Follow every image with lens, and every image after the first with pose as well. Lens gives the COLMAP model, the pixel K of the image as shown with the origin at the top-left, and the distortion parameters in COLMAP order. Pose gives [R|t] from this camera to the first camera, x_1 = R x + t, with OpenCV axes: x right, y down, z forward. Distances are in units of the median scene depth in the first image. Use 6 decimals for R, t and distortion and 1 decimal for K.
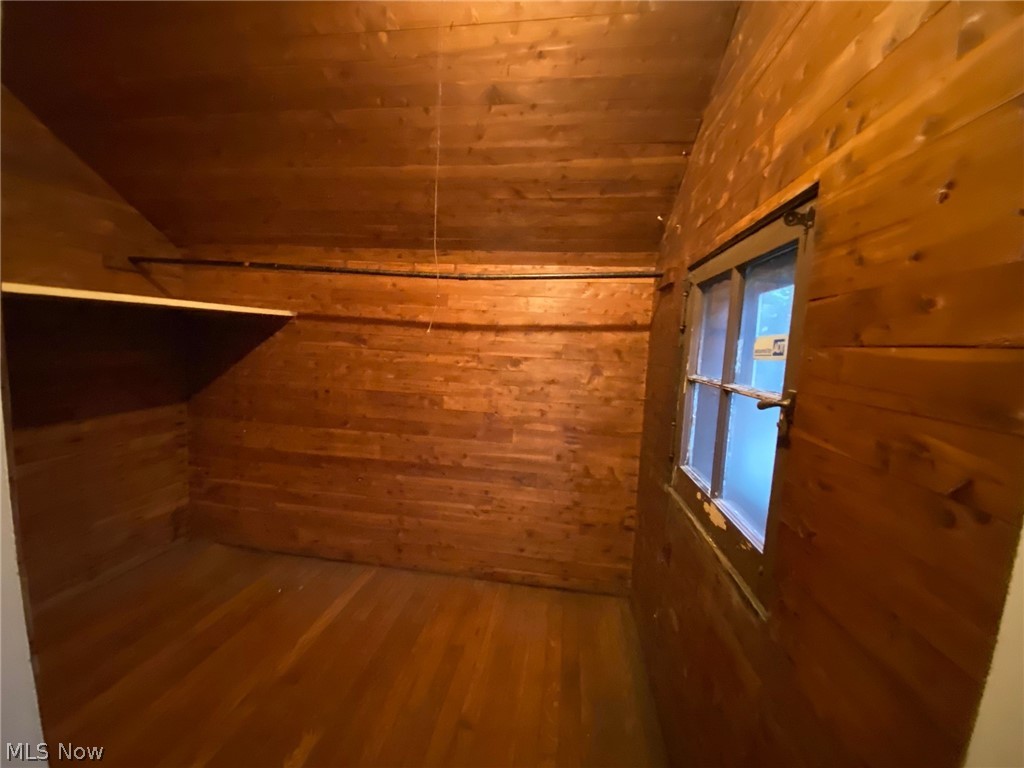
lens RADIAL K [[414.4, 0, 506.3], [0, 414.4, 386.4], [0, 0, 1]] dist [0.001882, -0.011788]
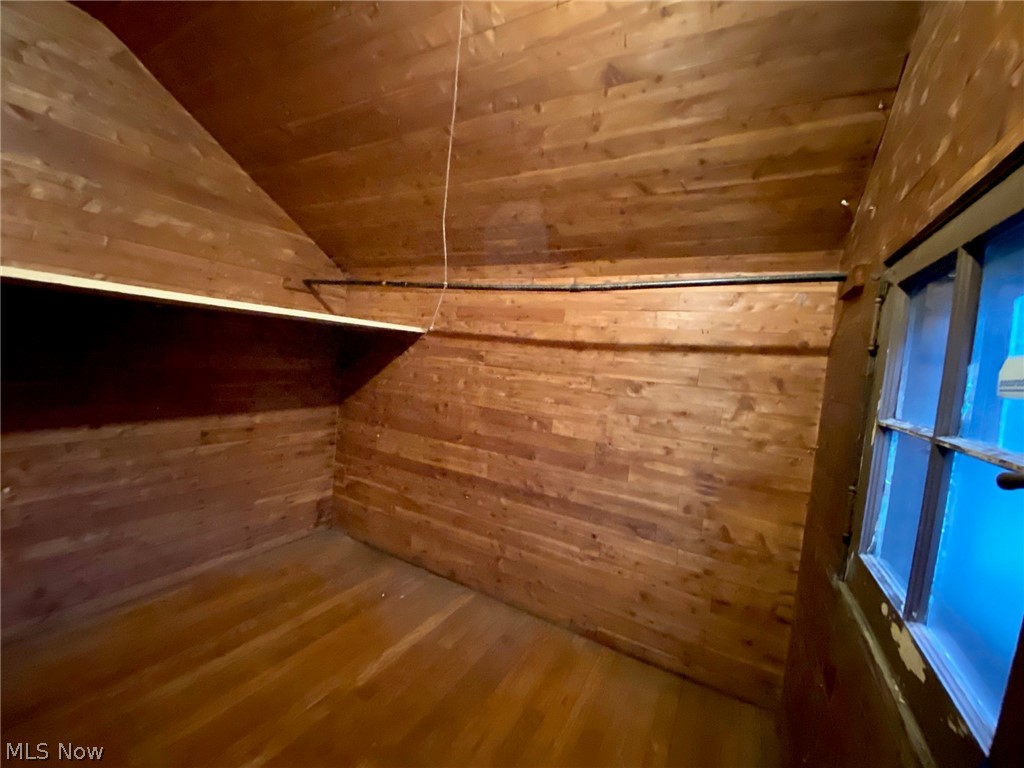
lens RADIAL K [[414.4, 0, 507.1], [0, 414.4, 385.6], [0, 0, 1]] dist [0.001882, -0.011788]
pose [[0.931028, 0.058556, -0.360219, 0.082490], [-0.080724, 0.995638, -0.046792, -0.000612], [0.355908, 0.072643, 0.931693, 0.115876]]
